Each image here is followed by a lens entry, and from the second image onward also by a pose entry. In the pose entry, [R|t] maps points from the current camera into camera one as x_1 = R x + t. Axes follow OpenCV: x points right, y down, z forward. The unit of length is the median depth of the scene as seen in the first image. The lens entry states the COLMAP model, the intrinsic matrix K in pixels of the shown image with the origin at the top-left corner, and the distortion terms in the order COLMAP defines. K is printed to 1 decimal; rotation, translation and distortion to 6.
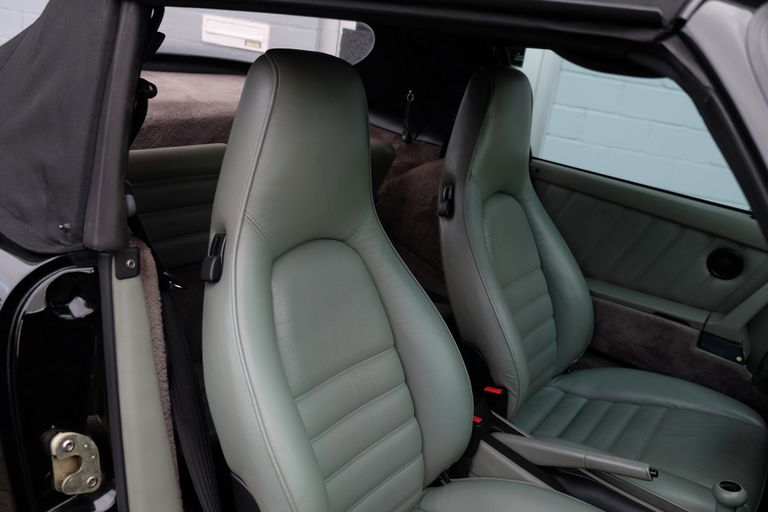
lens RADIAL K [[679.2, 0, 386.2], [0, 679.2, 233.5], [0, 0, 1]] dist [-0.004077, 0.008715]
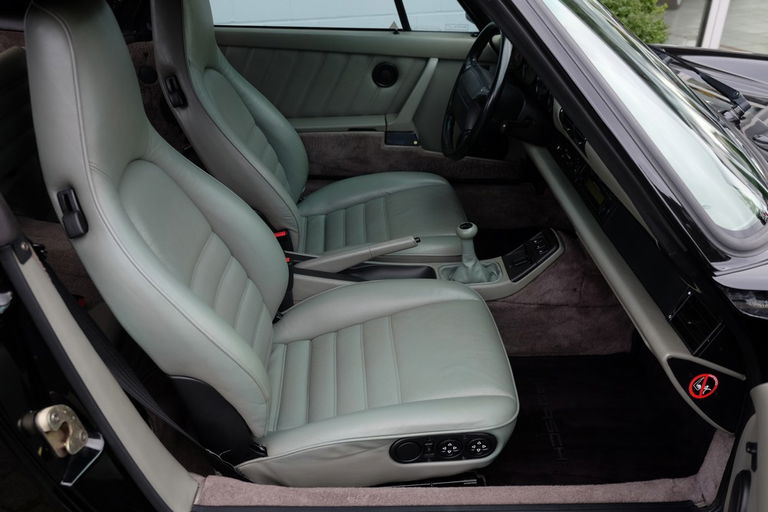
lens RADIAL K [[679.2, 0, 386.2], [0, 679.2, 233.5], [0, 0, 1]] dist [-0.004077, 0.008715]
pose [[0.786791, -0.393160, 0.475800, -0.218875], [0.271389, 0.912724, 0.305423, -0.071423], [-0.554354, -0.111177, 0.824822, -0.079210]]
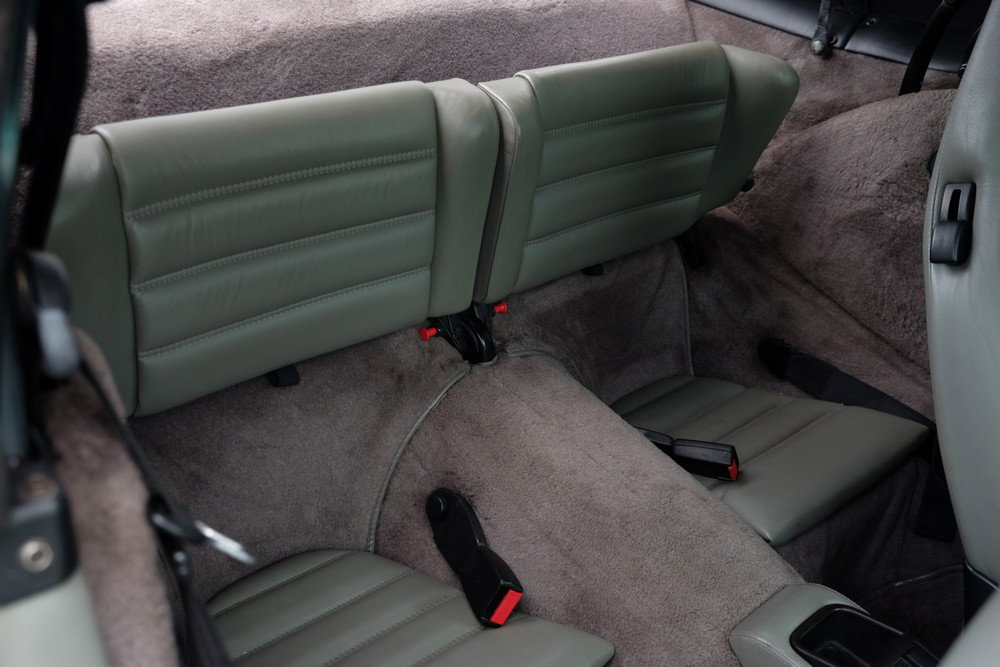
lens RADIAL K [[999.1, 0, 500.0], [0, 999.1, 333.5], [0, 0, 1]] dist [0.003033, 0.007140]
pose [[0.976092, 0.037308, -0.214133, -0.037781], [-0.002059, 0.986702, 0.162524, -0.070774], [0.217349, -0.158198, 0.963189, 0.327691]]
